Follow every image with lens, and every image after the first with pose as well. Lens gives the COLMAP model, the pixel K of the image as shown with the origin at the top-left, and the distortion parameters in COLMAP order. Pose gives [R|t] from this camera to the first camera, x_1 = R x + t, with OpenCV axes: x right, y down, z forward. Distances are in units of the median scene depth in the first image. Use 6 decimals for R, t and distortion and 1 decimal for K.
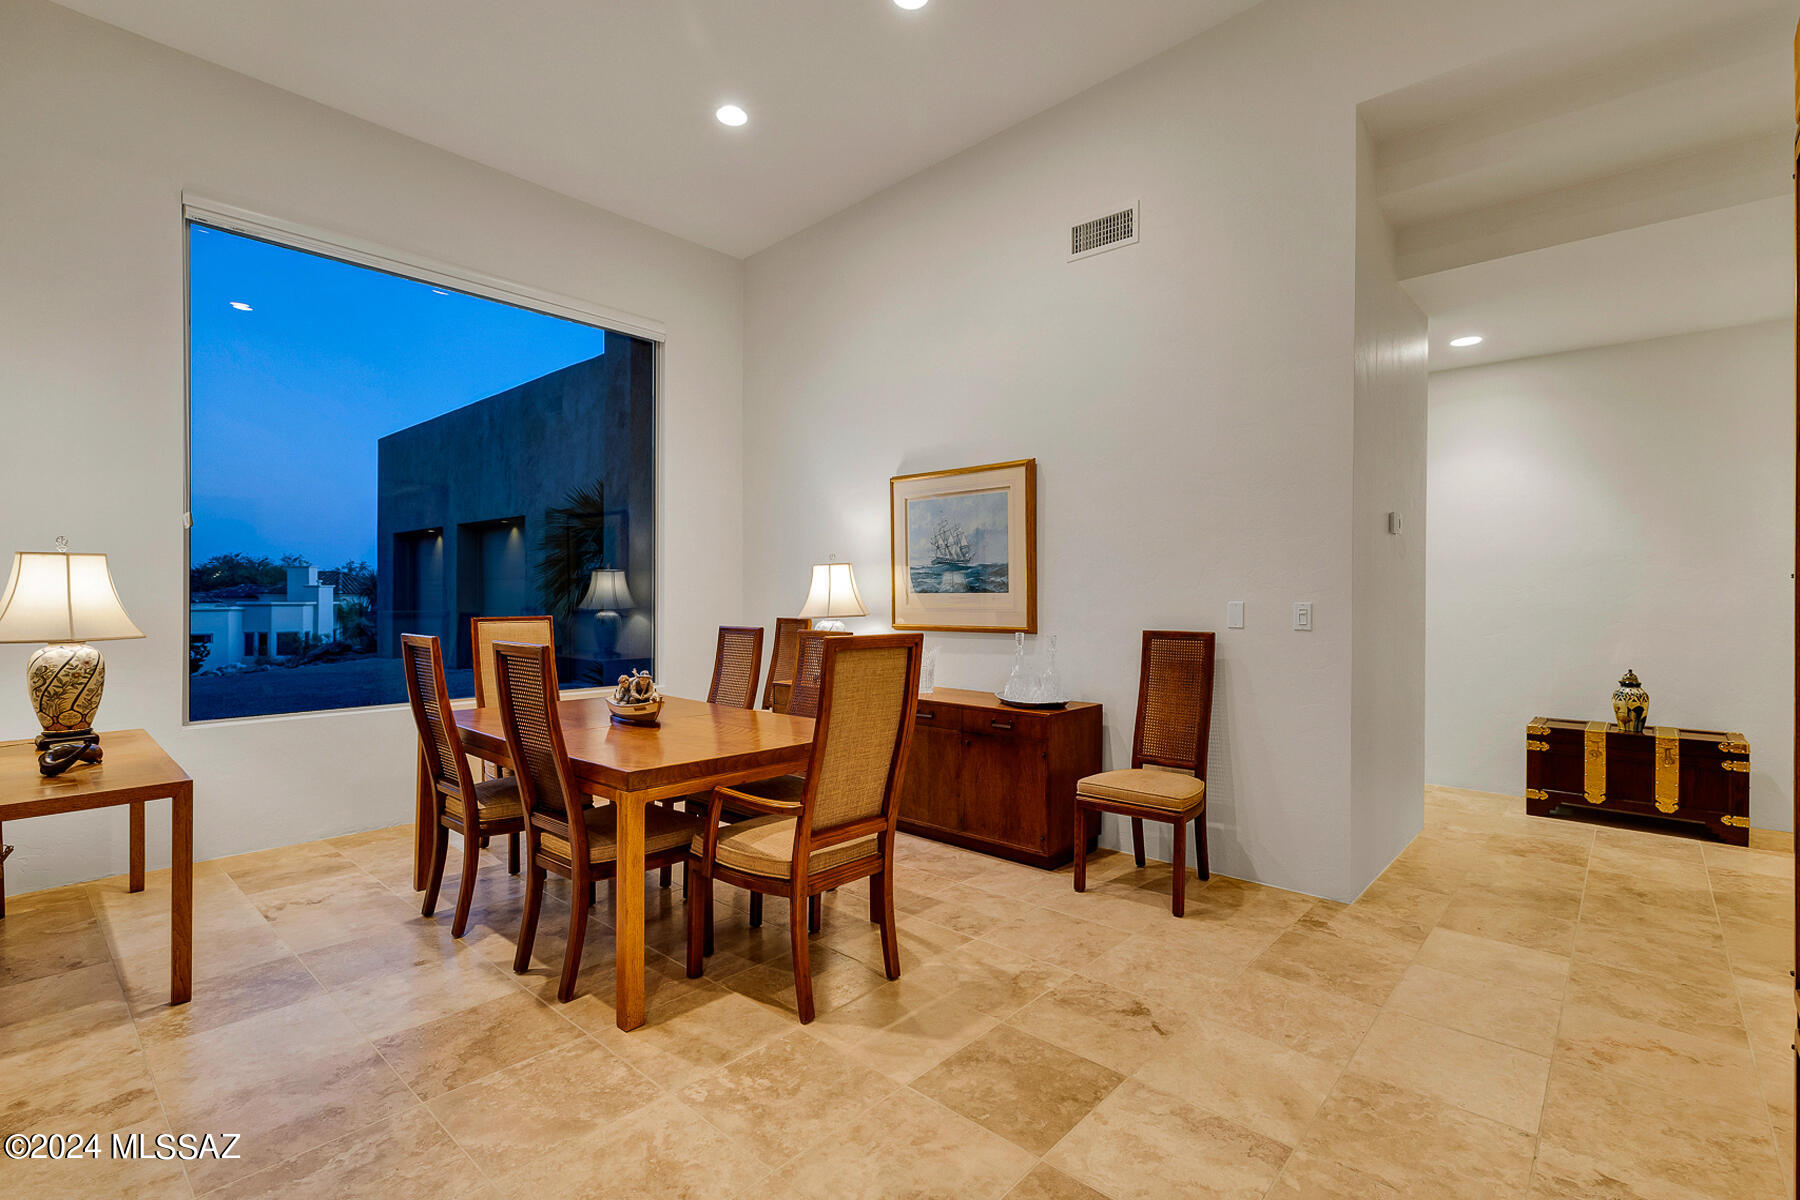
lens RADIAL K [[810.6, 0, 900.0], [0, 810.6, 600.0], [0, 0, 1]] dist [-0.000564, -0.000012]
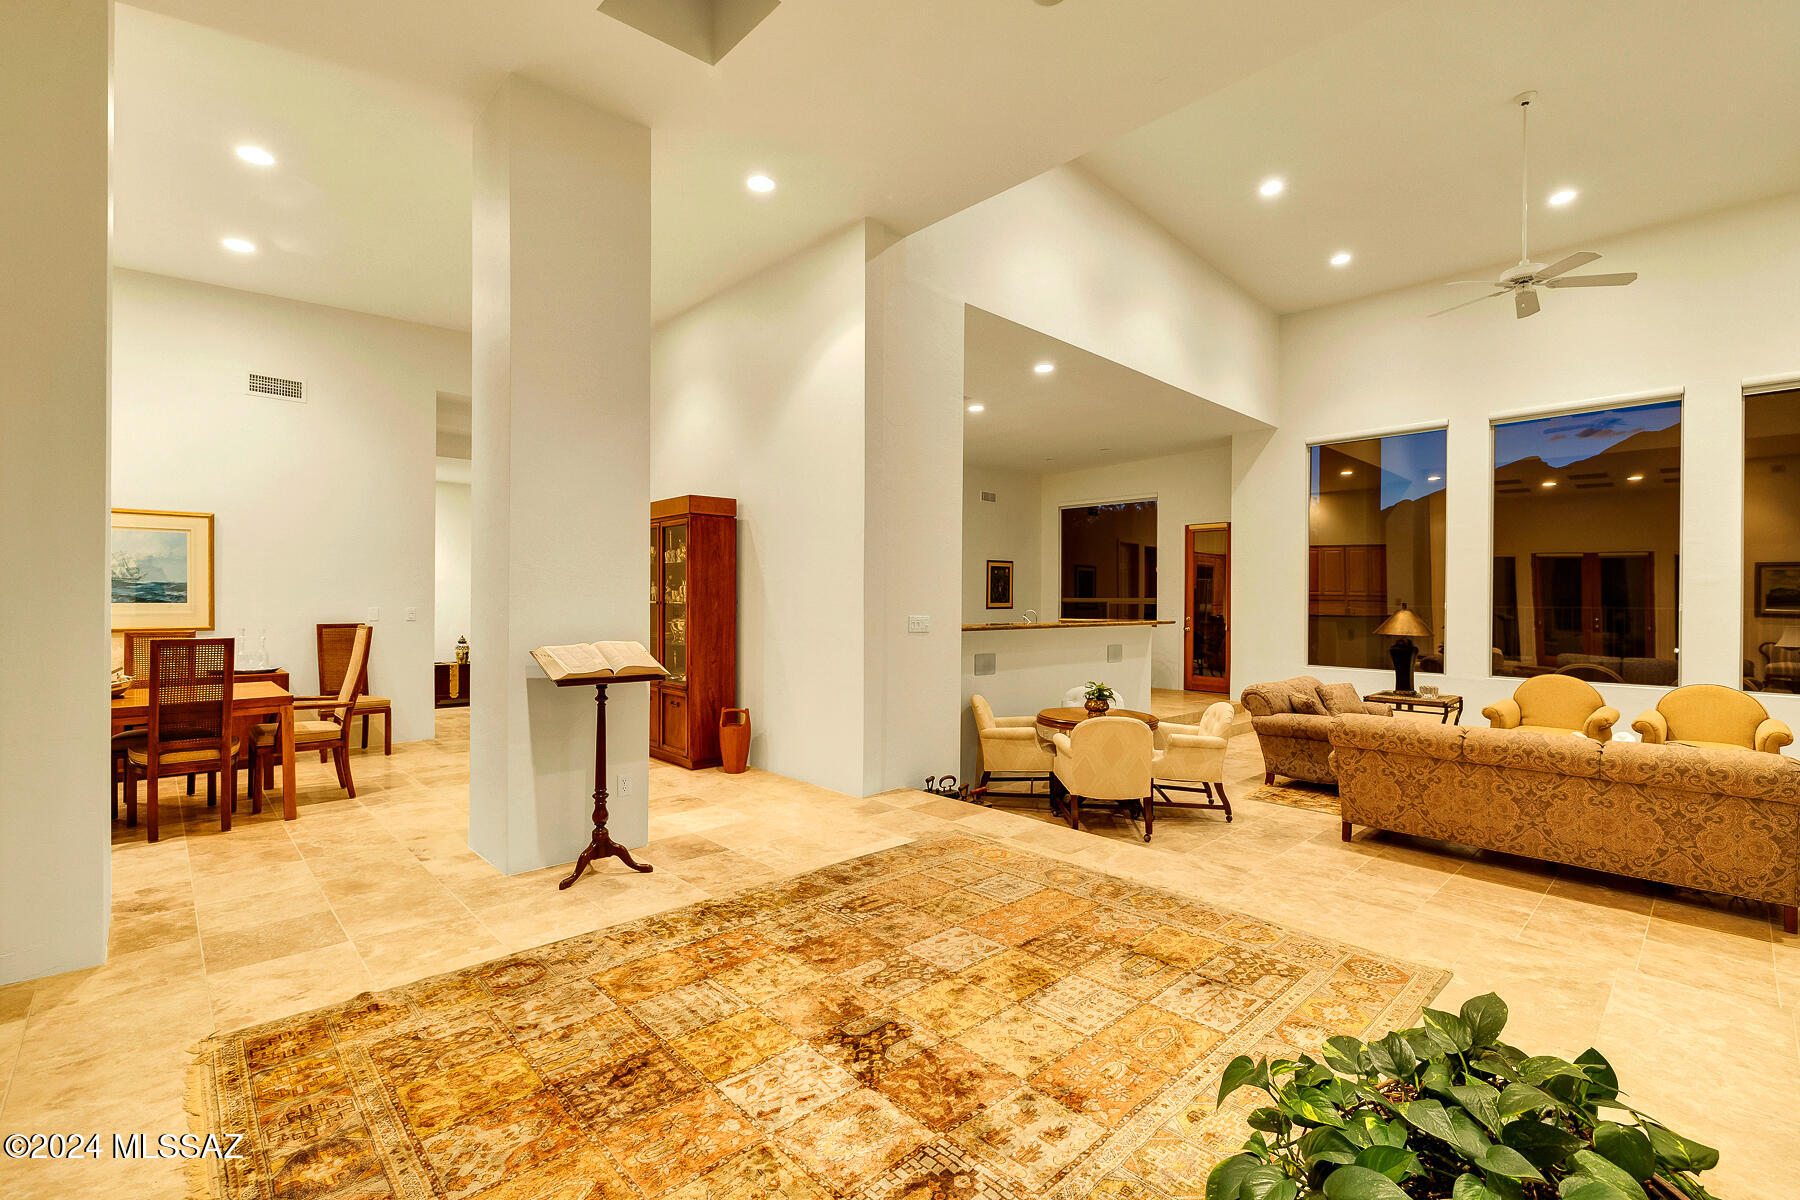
lens RADIAL K [[794.7, 0, 900.0], [0, 794.7, 600.0], [0, 0, 1]] dist [0.000406, 0.000072]
pose [[0.066438, -0.000216, 0.997791, -1.231976], [0.003837, 0.999993, -0.000039, -0.009786], [-0.997783, 0.003831, 0.066438, -0.368509]]
